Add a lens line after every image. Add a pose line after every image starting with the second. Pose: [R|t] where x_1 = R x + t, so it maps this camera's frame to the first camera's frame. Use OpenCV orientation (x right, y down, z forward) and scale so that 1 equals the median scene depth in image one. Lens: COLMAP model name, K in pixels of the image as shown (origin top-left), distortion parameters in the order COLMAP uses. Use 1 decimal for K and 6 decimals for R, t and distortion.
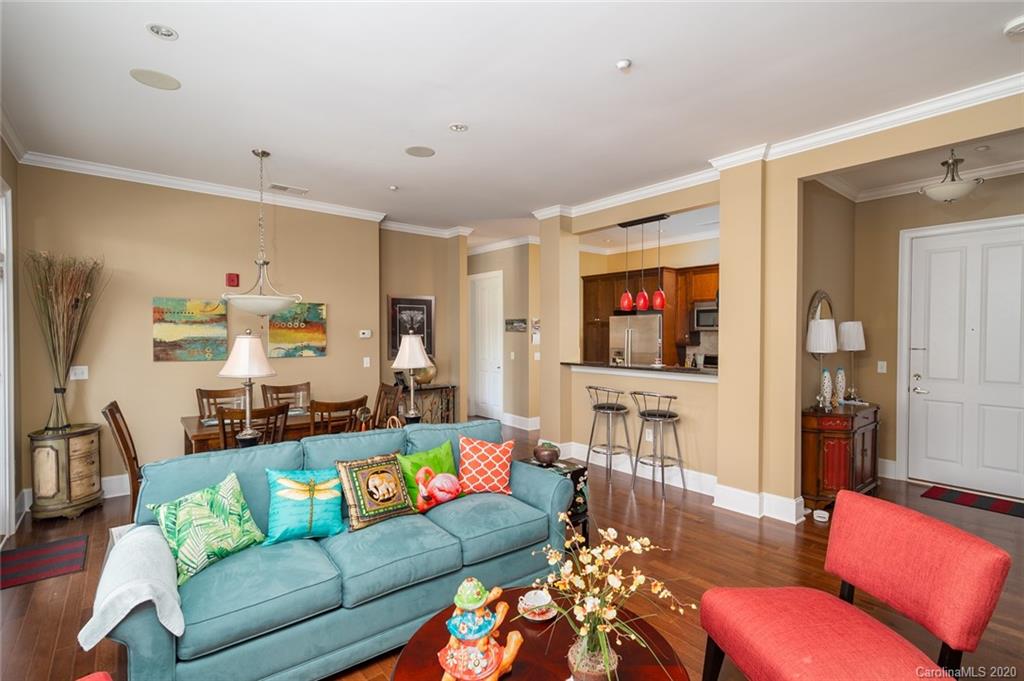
lens RADIAL K [[474.4, 0, 514.0], [0, 474.4, 342.7], [0, 0, 1]] dist [-0.002237, -0.000128]
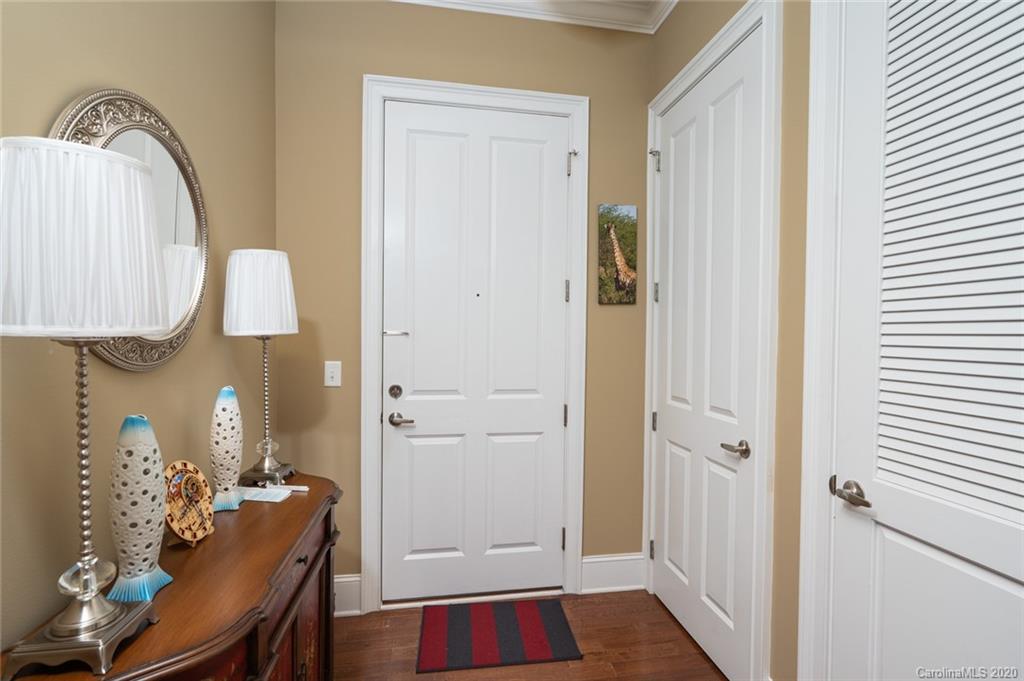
lens RADIAL K [[474.4, 0, 514.0], [0, 474.4, 342.7], [0, 0, 1]] dist [-0.002237, -0.000128]
pose [[0.481458, -0.014113, 0.876355, 0.563690], [-0.009005, 0.999738, 0.021047, 0.017526], [-0.876423, -0.018025, 0.481205, 0.763509]]
